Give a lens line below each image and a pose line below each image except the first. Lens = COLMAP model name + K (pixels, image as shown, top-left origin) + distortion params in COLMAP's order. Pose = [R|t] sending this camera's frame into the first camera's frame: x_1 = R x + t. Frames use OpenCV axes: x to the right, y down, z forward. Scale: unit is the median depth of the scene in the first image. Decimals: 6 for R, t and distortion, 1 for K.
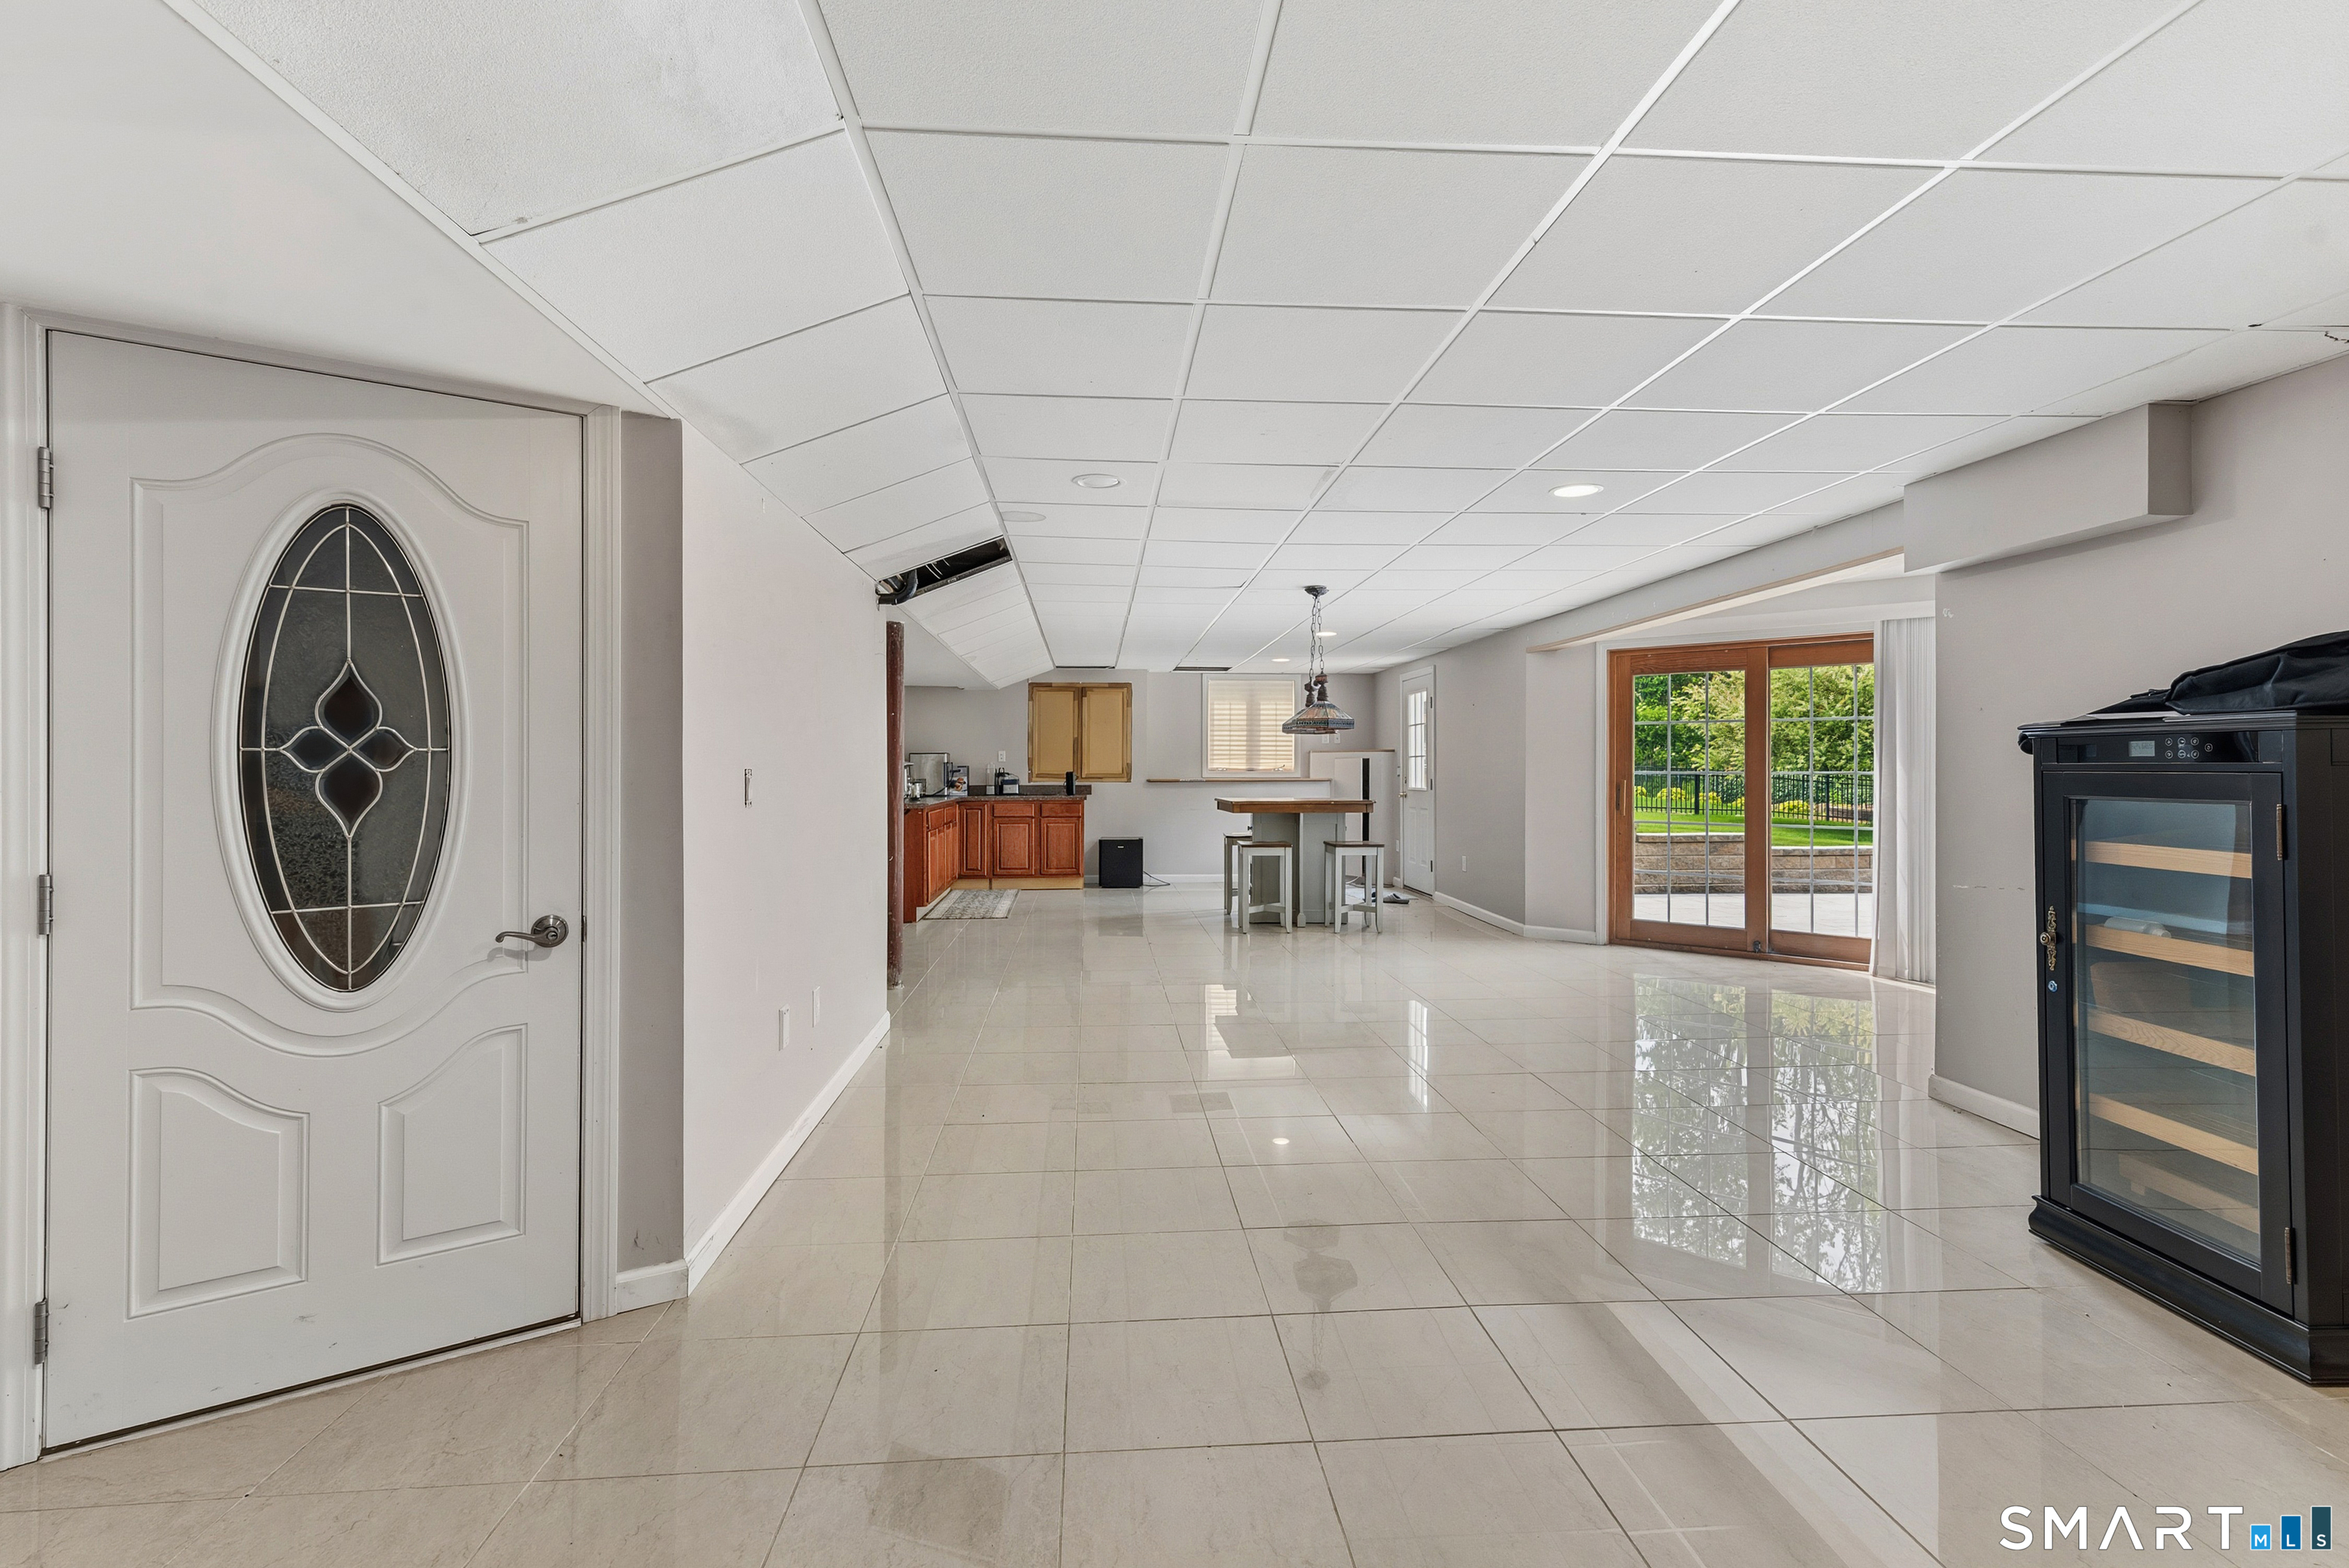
lens RADIAL K [[1073.3, 0, 1187.4], [0, 1073.3, 771.8], [0, 0, 1]] dist [0.004678, 0.000312]
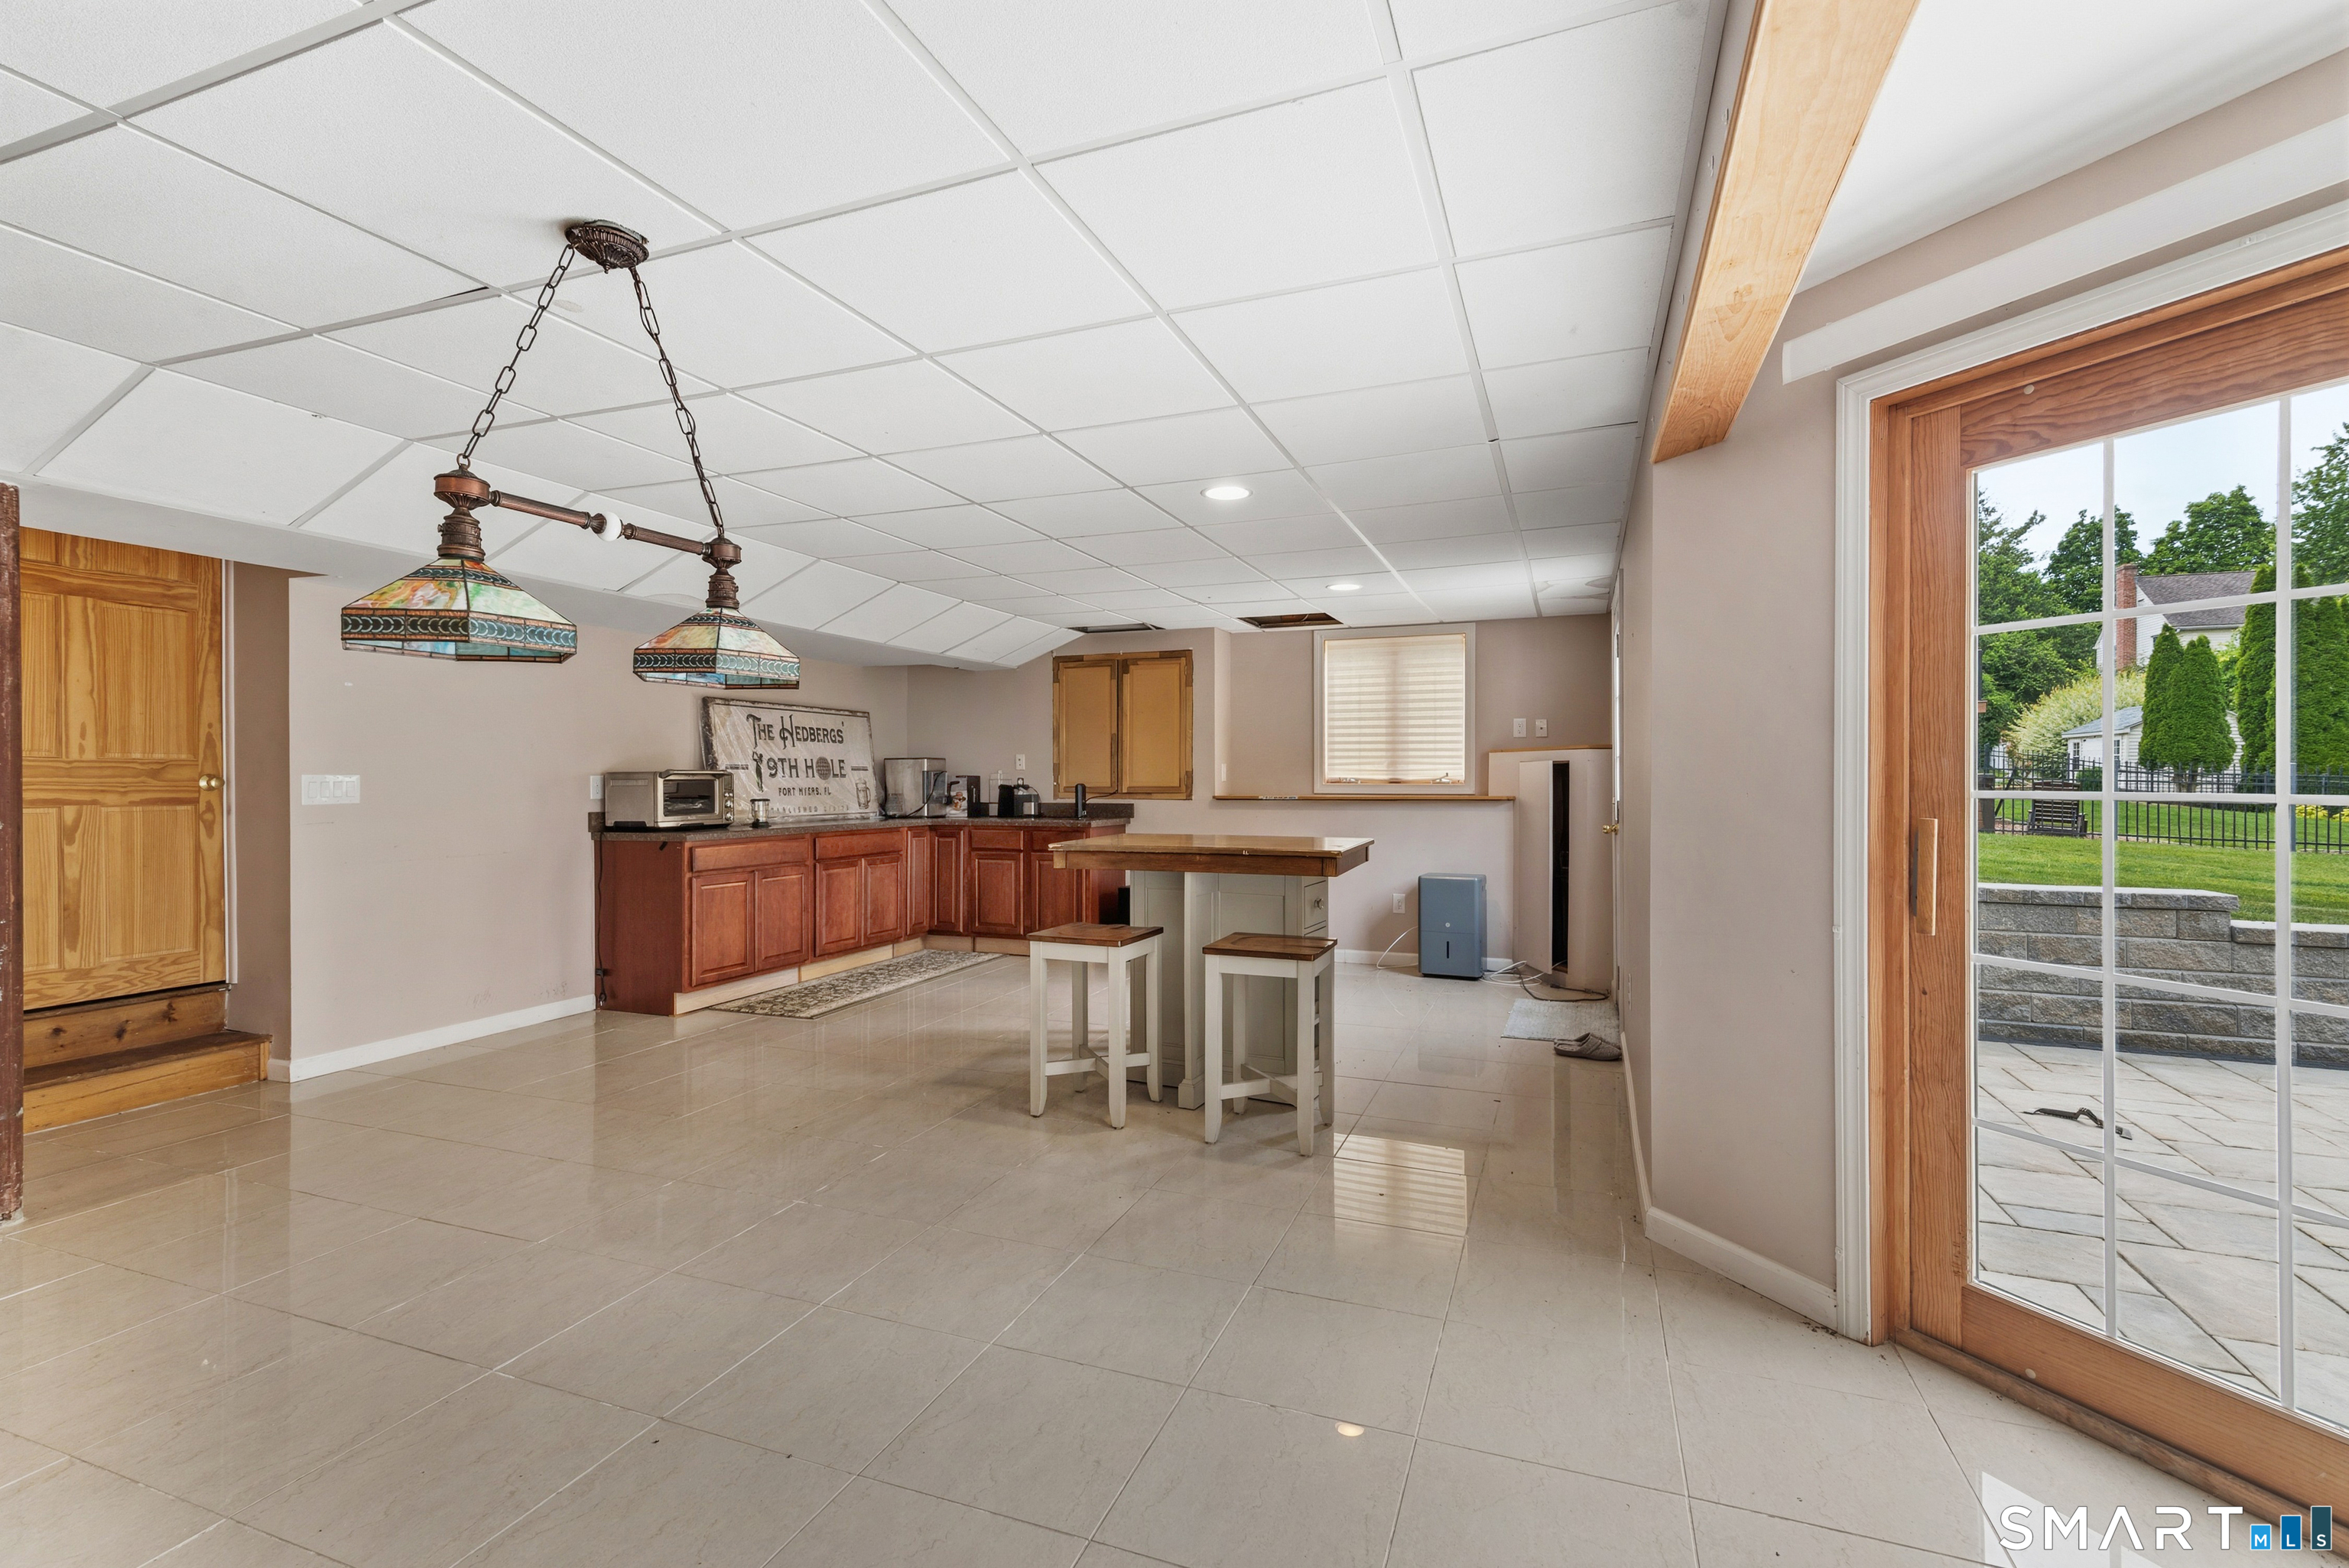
lens RADIAL K [[1073.3, 0, 1157.9], [0, 1073.3, 779.6], [0, 0, 1]] dist [0.004678, 0.000312]
pose [[0.904232, -0.000015, -0.427042, 0.212388], [-0.000807, 0.999998, -0.001745, -0.001613], [0.427041, 0.001922, 0.904230, 0.396064]]
